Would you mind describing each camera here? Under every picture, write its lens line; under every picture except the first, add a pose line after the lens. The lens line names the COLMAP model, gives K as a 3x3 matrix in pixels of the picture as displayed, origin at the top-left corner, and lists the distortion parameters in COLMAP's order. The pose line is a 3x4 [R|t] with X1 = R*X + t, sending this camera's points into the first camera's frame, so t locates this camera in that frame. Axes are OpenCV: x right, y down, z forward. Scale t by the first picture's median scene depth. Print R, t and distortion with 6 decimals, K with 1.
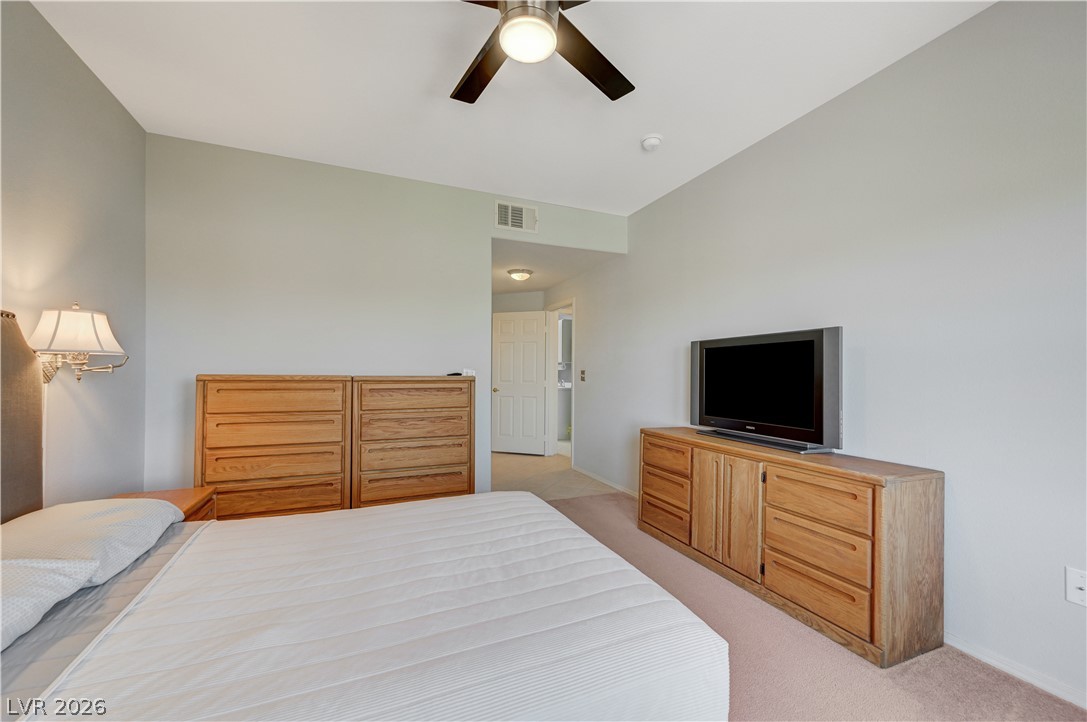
lens RADIAL K [[430.6, 0, 541.6], [0, 430.6, 371.5], [0, 0, 1]] dist [0.000408, 0.001880]
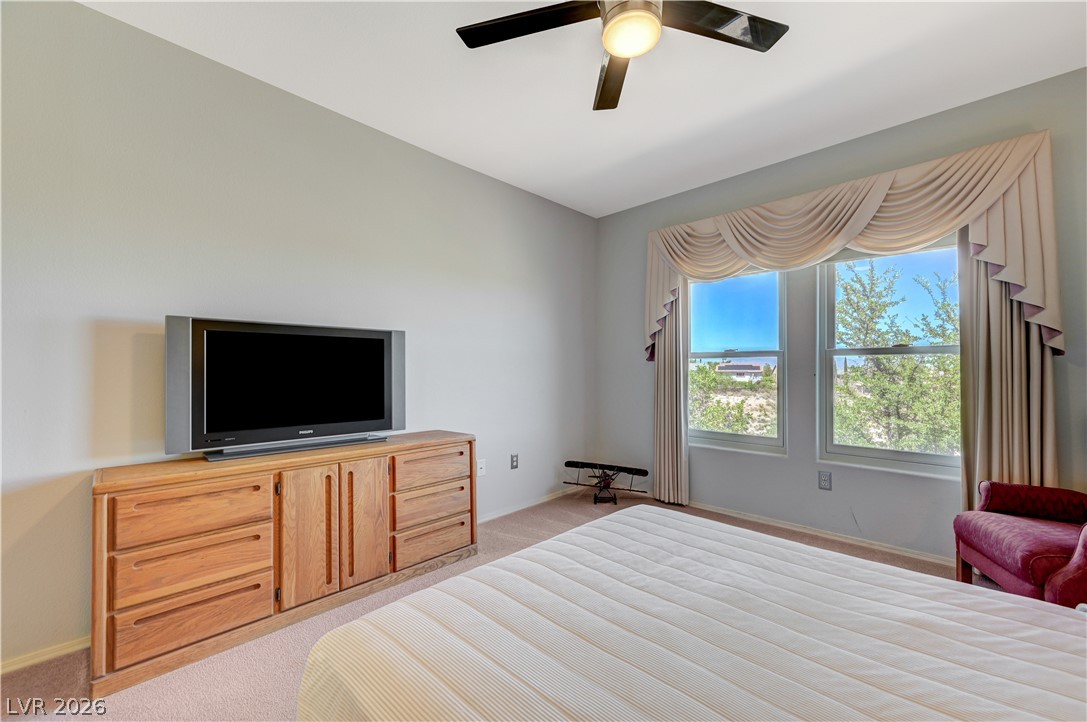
lens RADIAL K [[430.6, 0, 542.6], [0, 430.6, 365.0], [0, 0, 1]] dist [0.000408, 0.001880]
pose [[-0.398450, 0.002071, 0.917188, -0.558412], [-0.008624, 0.999945, -0.006004, -0.002235], [-0.917149, -0.010302, -0.398410, 1.032310]]
